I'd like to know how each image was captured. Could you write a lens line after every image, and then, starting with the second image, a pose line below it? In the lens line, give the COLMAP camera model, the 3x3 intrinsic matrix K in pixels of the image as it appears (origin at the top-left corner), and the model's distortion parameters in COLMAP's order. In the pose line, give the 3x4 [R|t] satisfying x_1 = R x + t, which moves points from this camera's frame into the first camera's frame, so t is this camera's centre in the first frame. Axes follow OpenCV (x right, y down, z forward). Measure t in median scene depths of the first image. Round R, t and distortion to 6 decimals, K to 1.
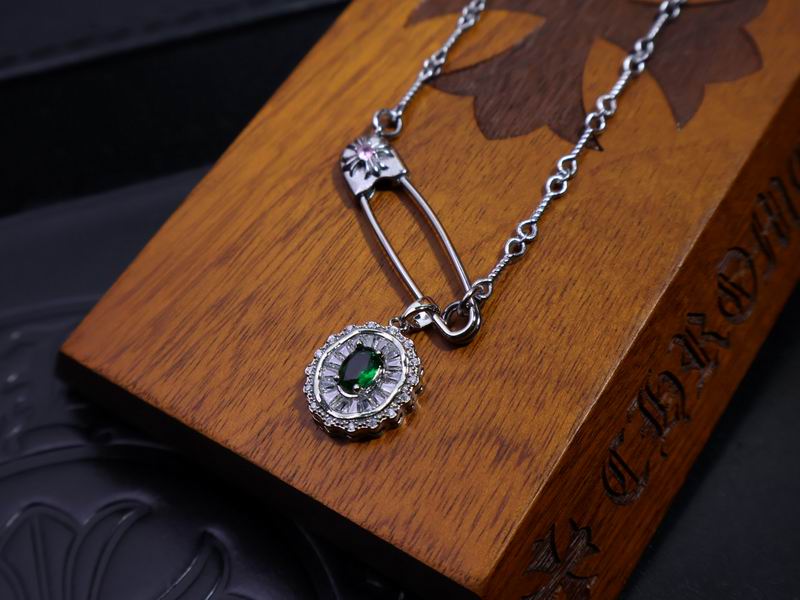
lens RADIAL K [[1278.1, 0, 400.0], [0, 1278.1, 300.0], [0, 0, 1]] dist [0.036003, 0.115905]
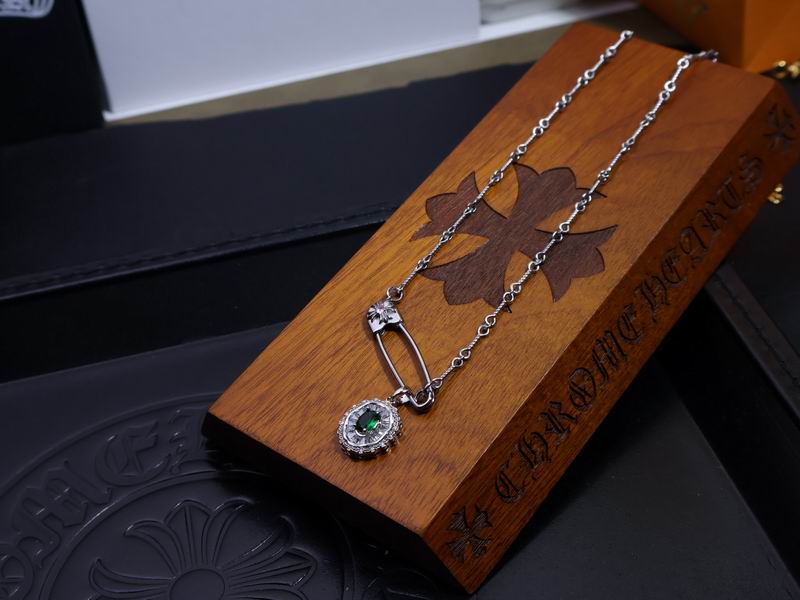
lens RADIAL K [[1278.1, 0, 400.0], [0, 1278.1, 300.0], [0, 0, 1]] dist [0.036003, 0.115905]
pose [[0.996774, 0.031356, -0.073884, 0.137354], [-0.042039, 0.988123, -0.147803, 0.140914], [0.068372, 0.150432, 0.986253, -0.802992]]
